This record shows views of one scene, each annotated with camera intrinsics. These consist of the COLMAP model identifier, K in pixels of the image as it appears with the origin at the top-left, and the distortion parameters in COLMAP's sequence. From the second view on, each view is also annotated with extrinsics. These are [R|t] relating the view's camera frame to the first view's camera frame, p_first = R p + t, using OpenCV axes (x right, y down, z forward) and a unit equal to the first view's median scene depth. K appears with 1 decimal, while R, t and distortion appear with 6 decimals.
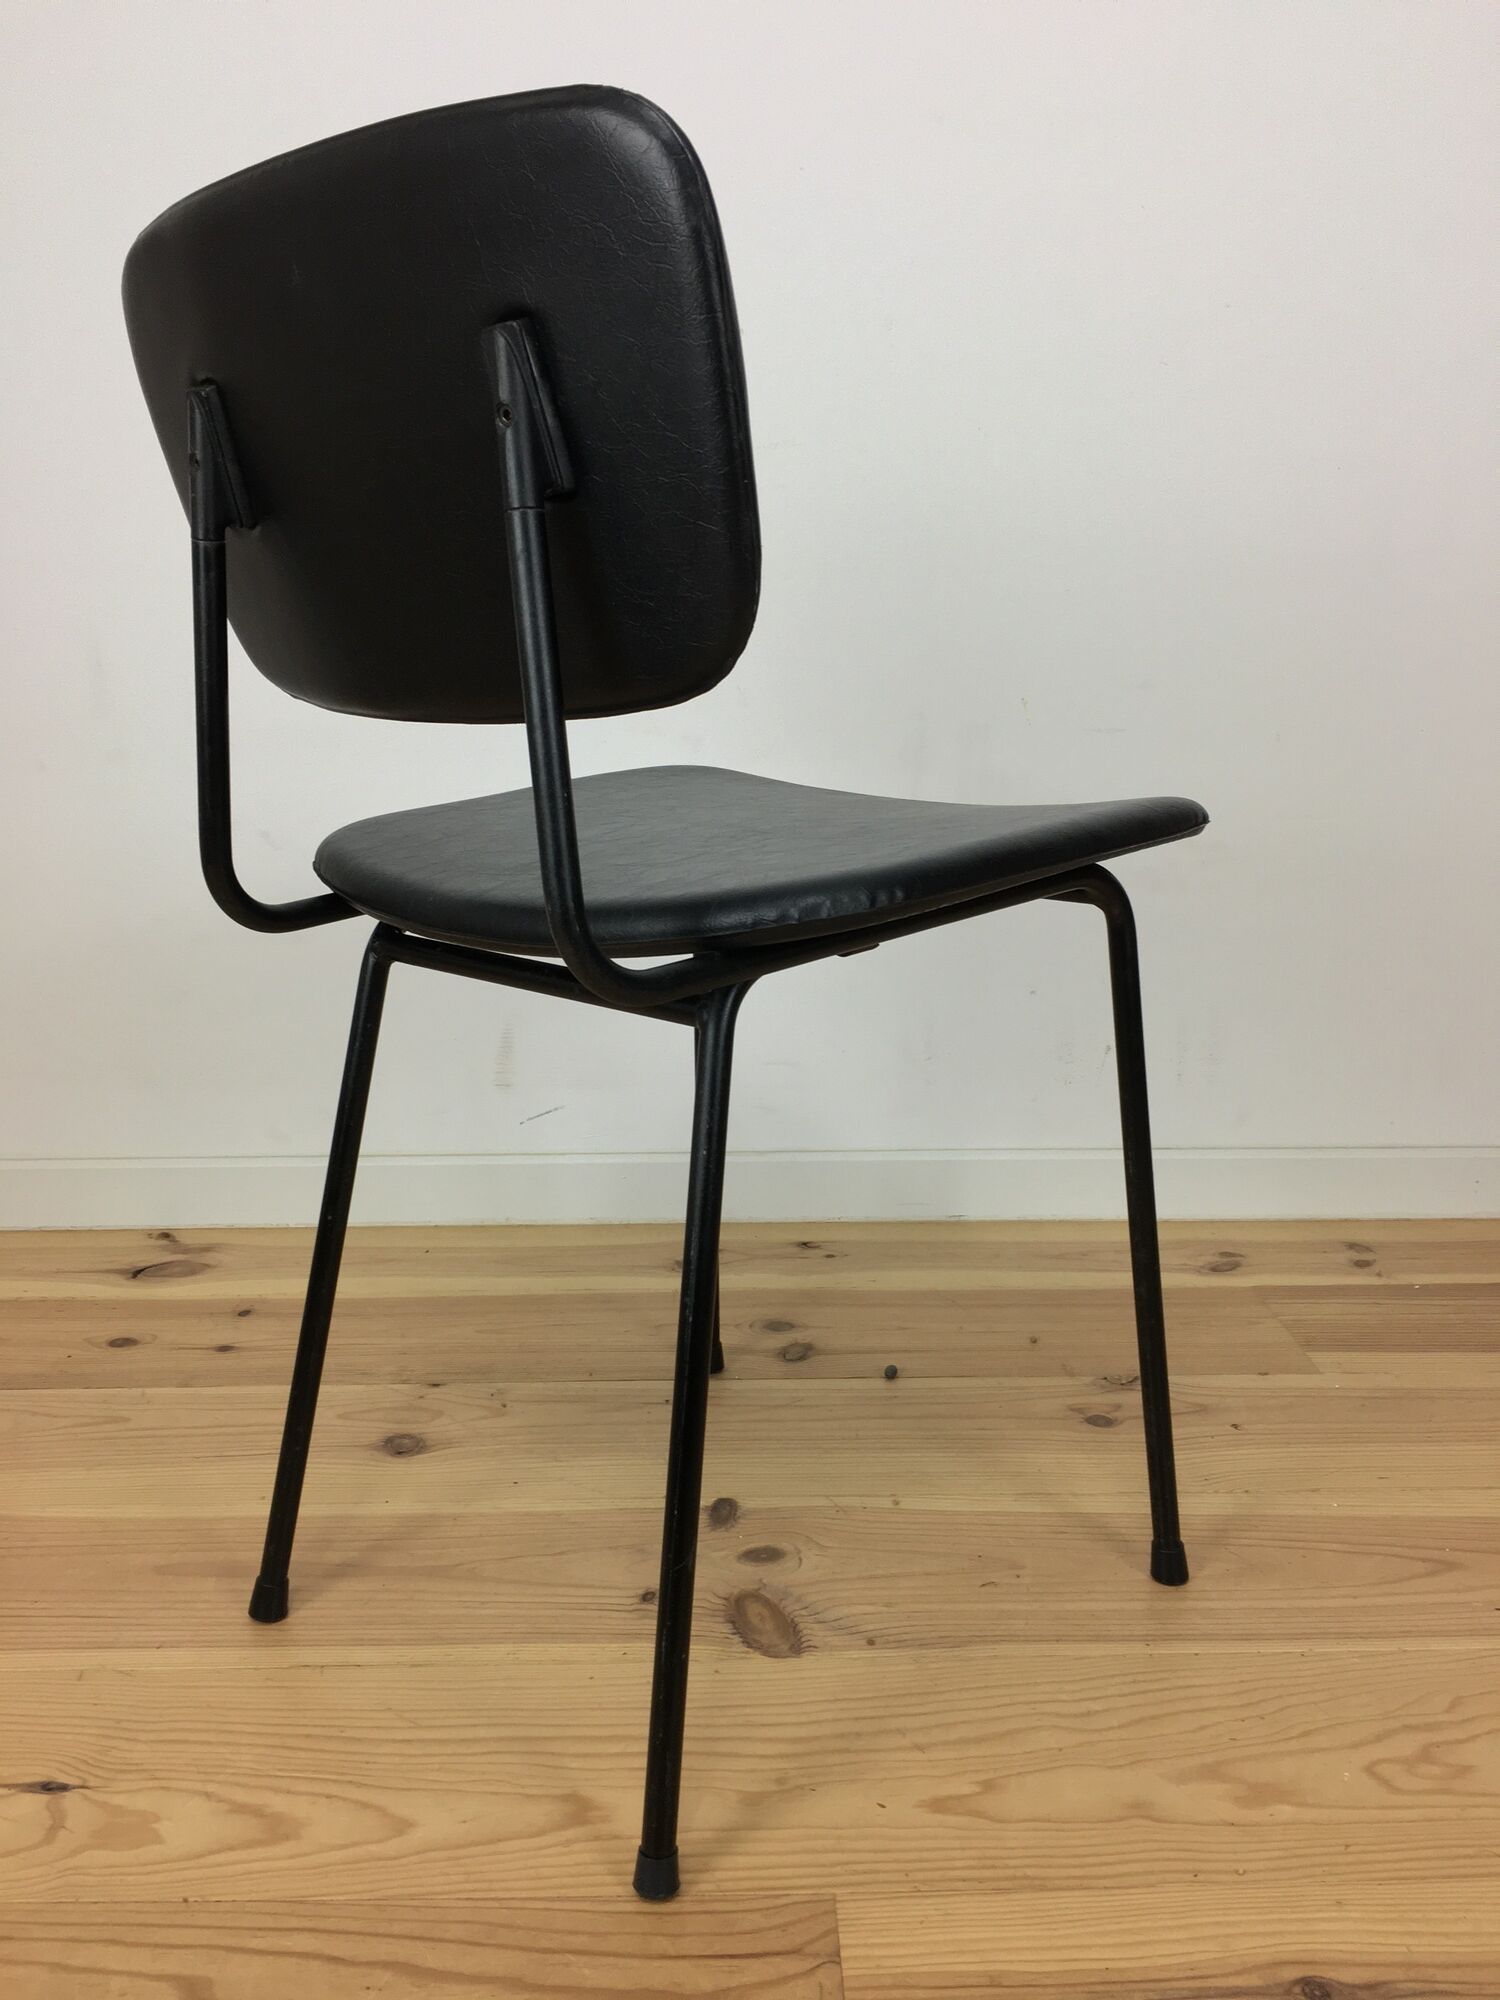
lens RADIAL K [[1739.1, 0, 749.8], [0, 1739.1, 992.5], [0, 0, 1]] dist [0.077218, -0.133431]
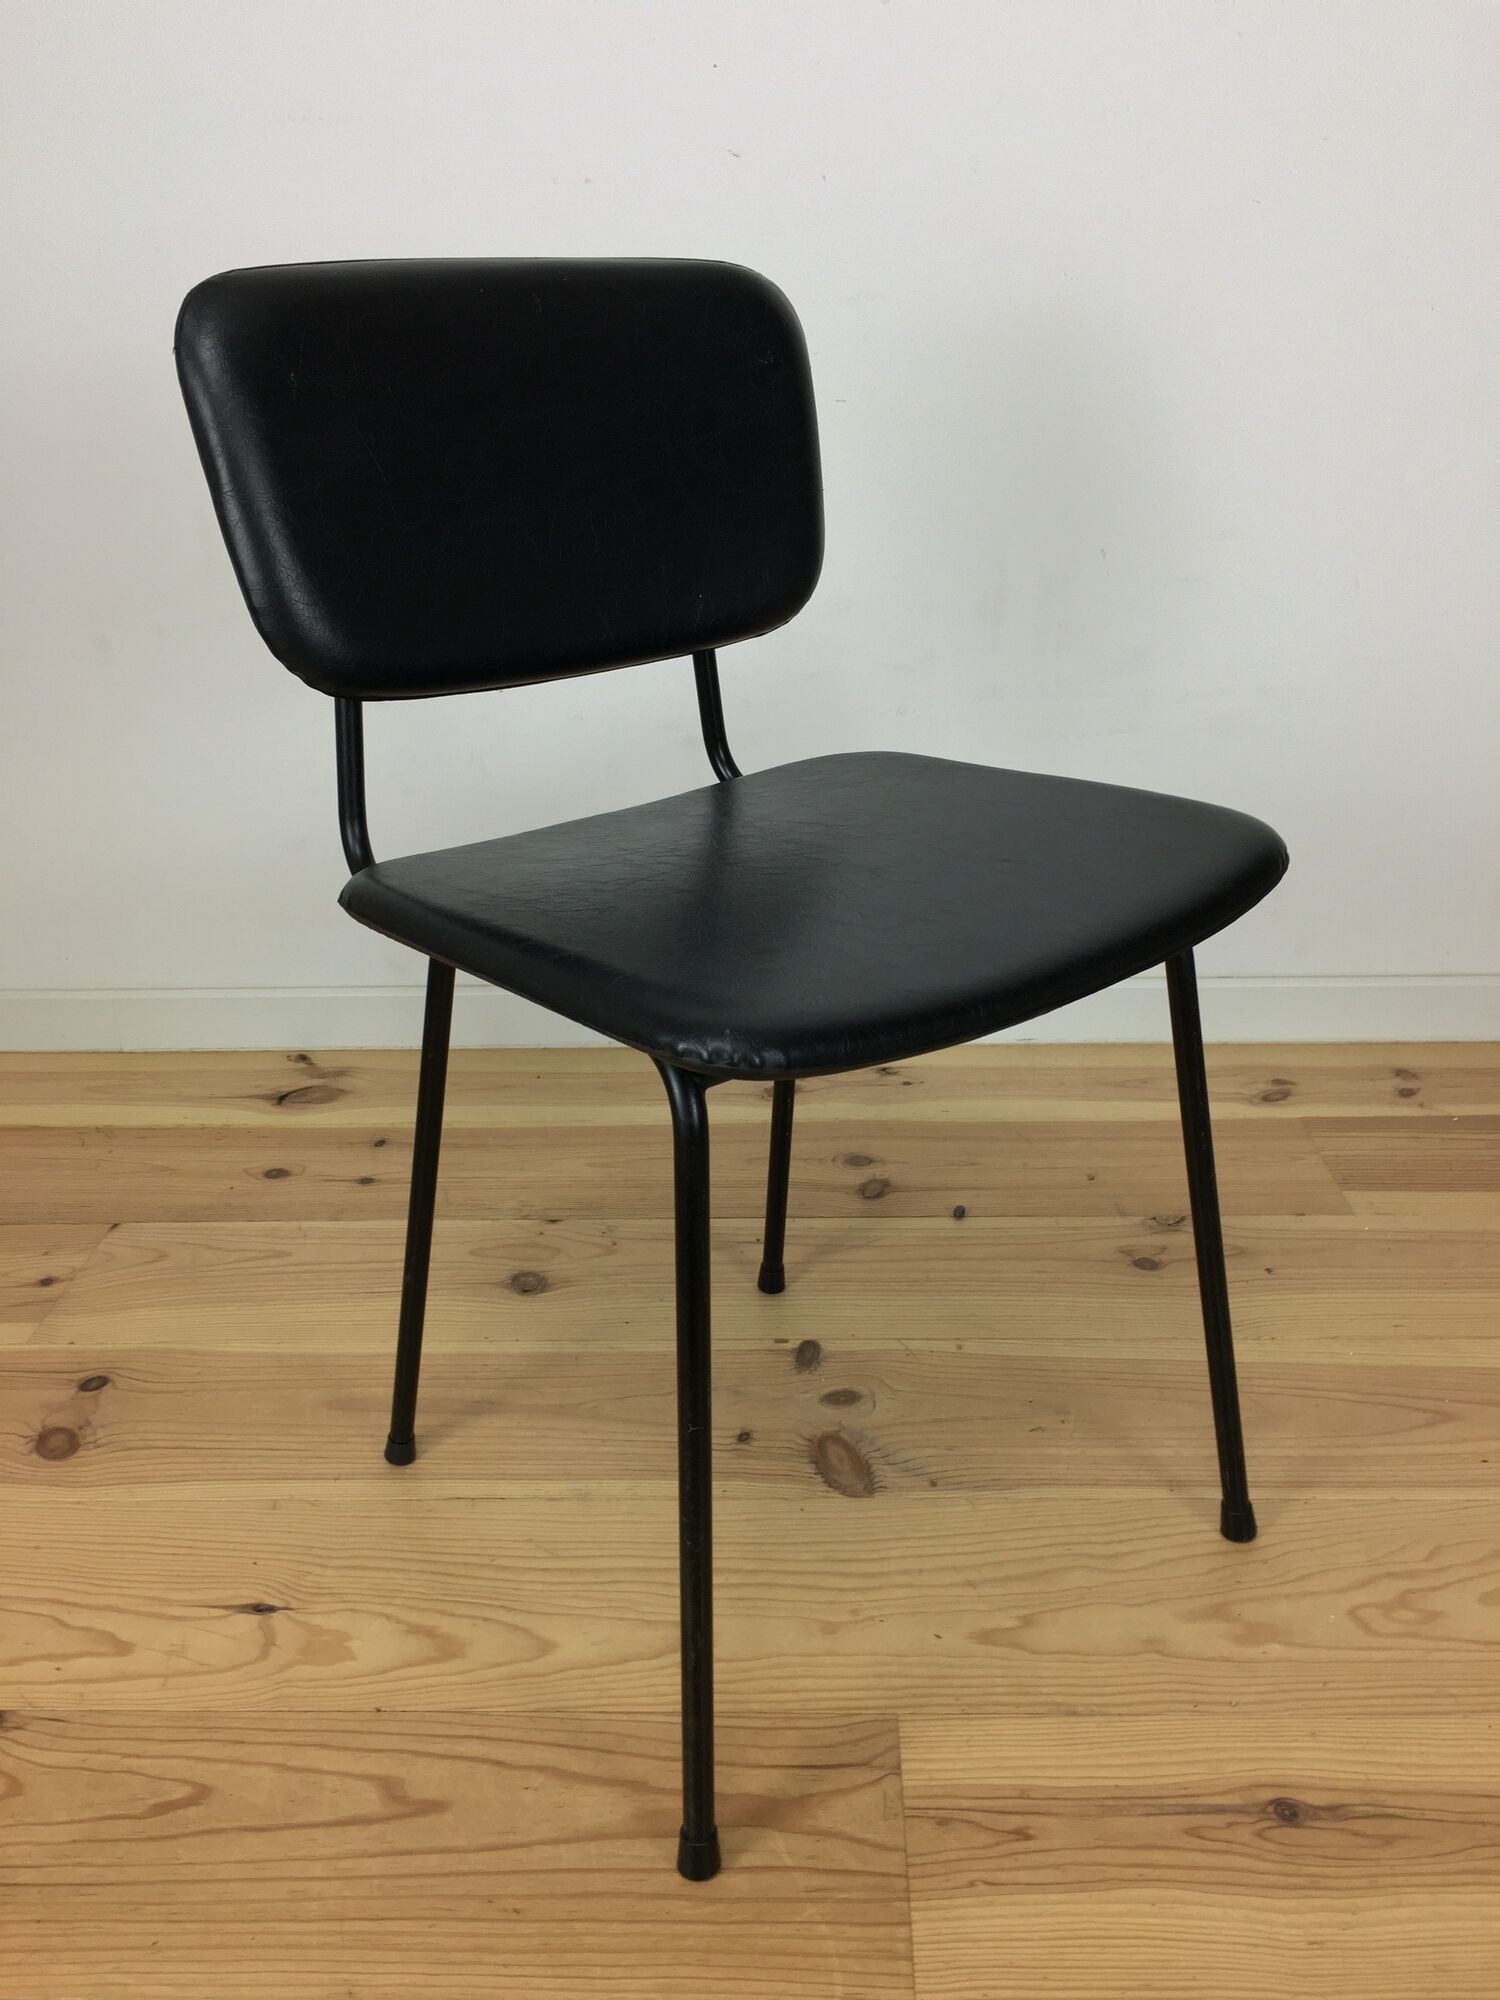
lens RADIAL K [[1739.1, 0, 746.8], [0, 1739.1, 1008.8], [0, 0, 1]] dist [0.077218, -0.133431]
pose [[0.998555, -0.001072, -0.053734, 0.007373], [0.011726, 0.980059, 0.198361, -0.170846], [0.052449, -0.198704, 0.978655, -0.087733]]
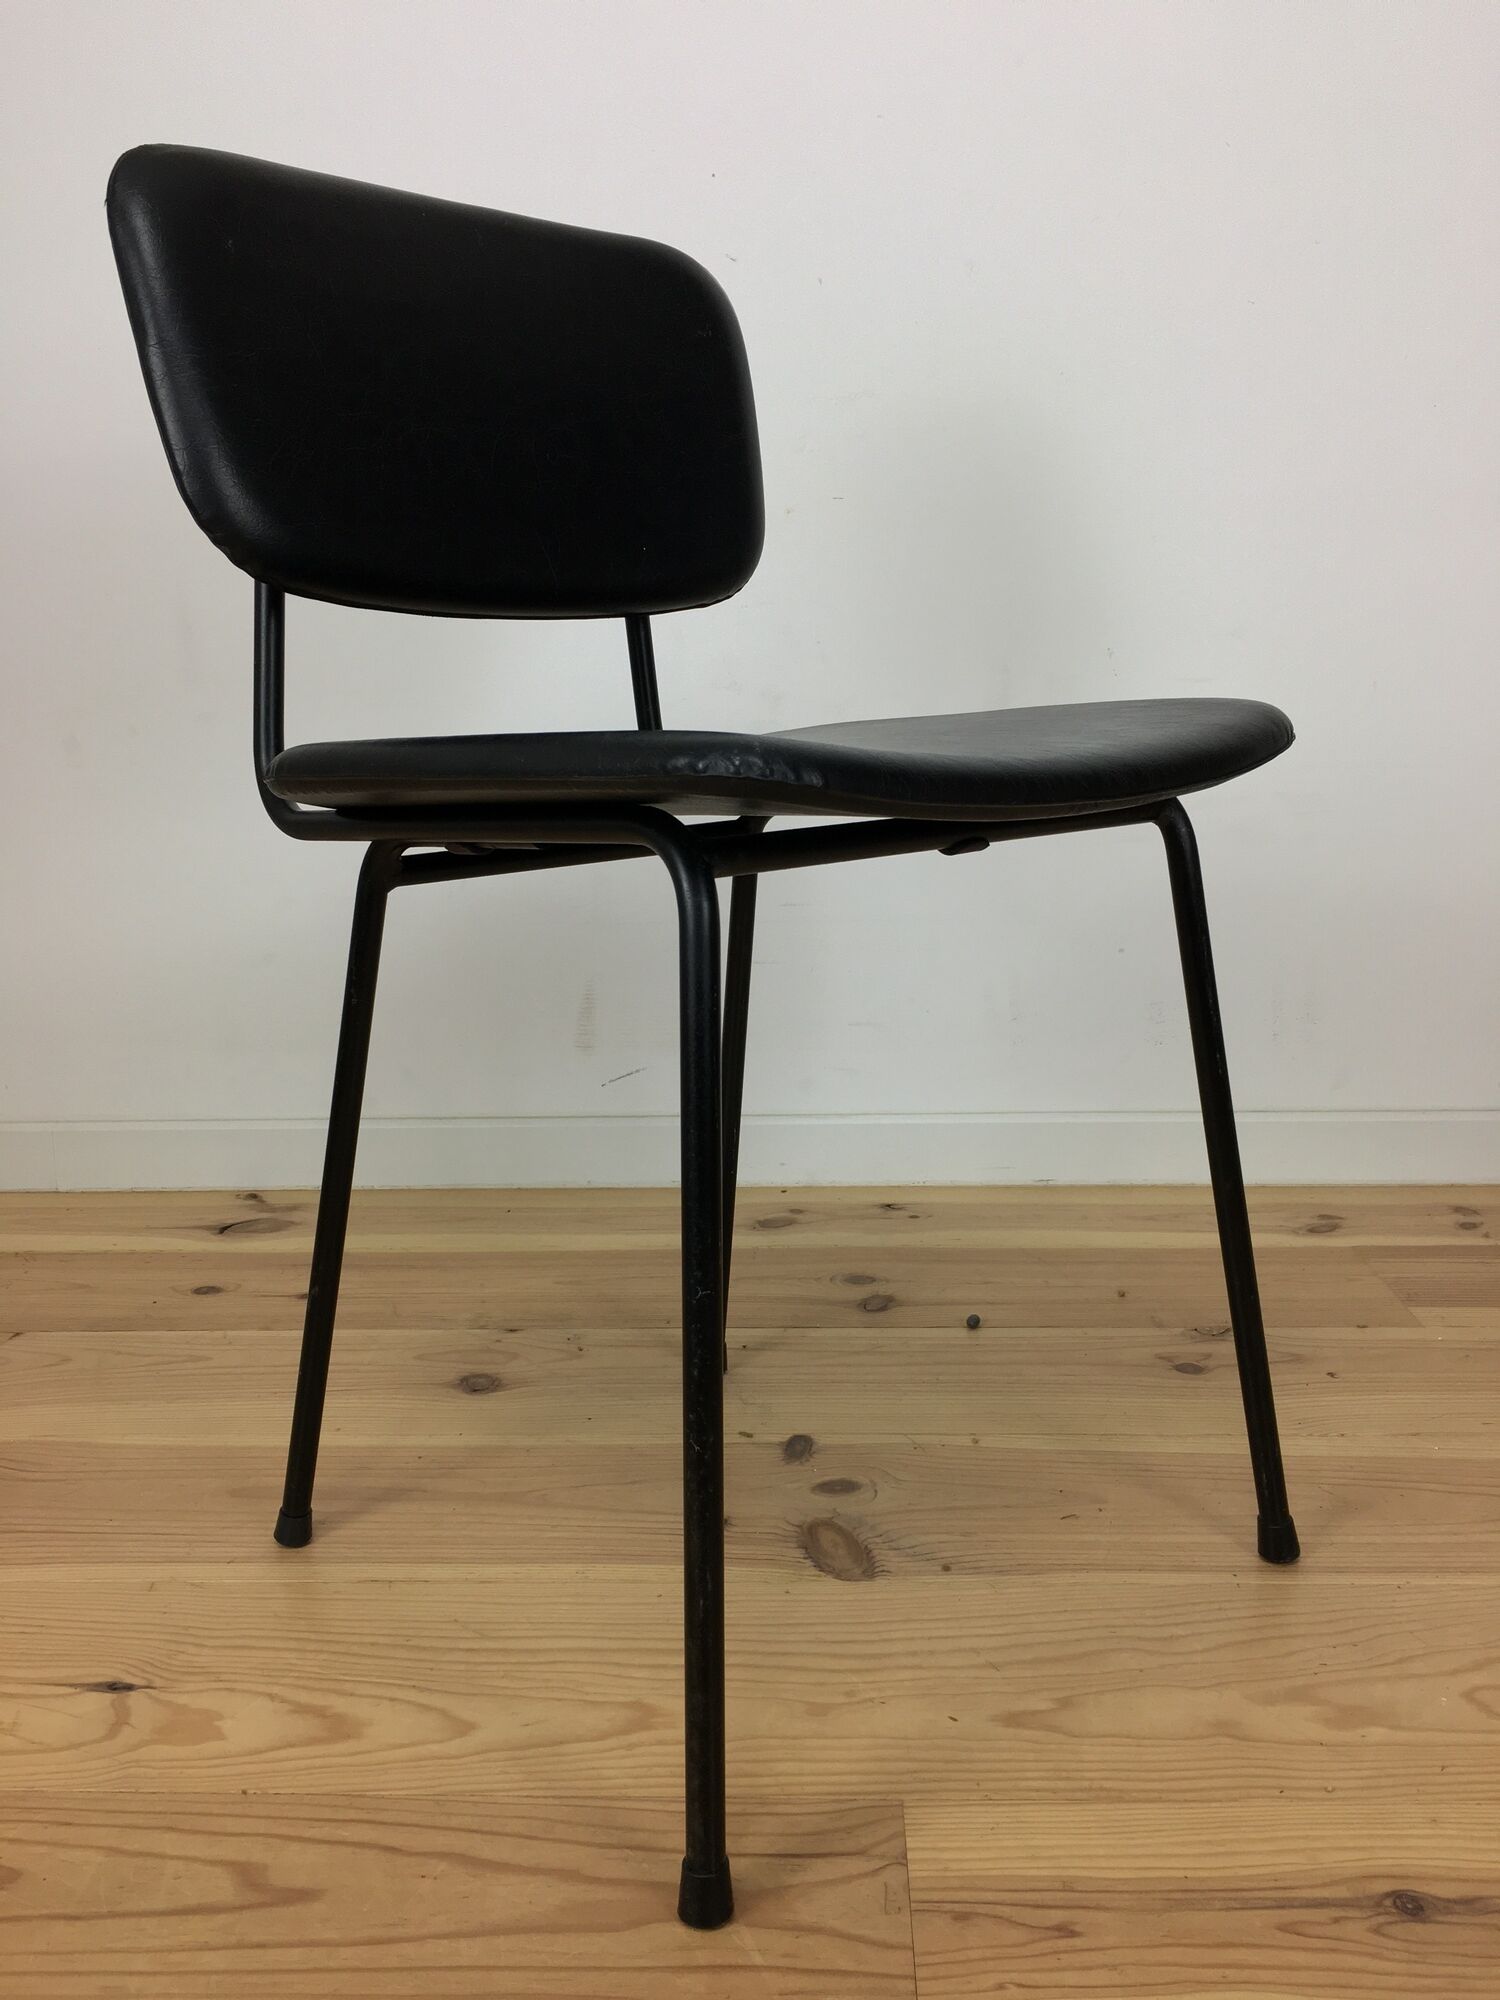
lens RADIAL K [[1739.1, 0, 748.0], [0, 1739.1, 1004.6], [0, 0, 1]] dist [0.077218, -0.133431]
pose [[0.998246, -0.003482, -0.059093, 0.017226], [0.002718, 0.999912, -0.013011, 0.067999], [0.059134, 0.012828, 0.998168, 0.017655]]
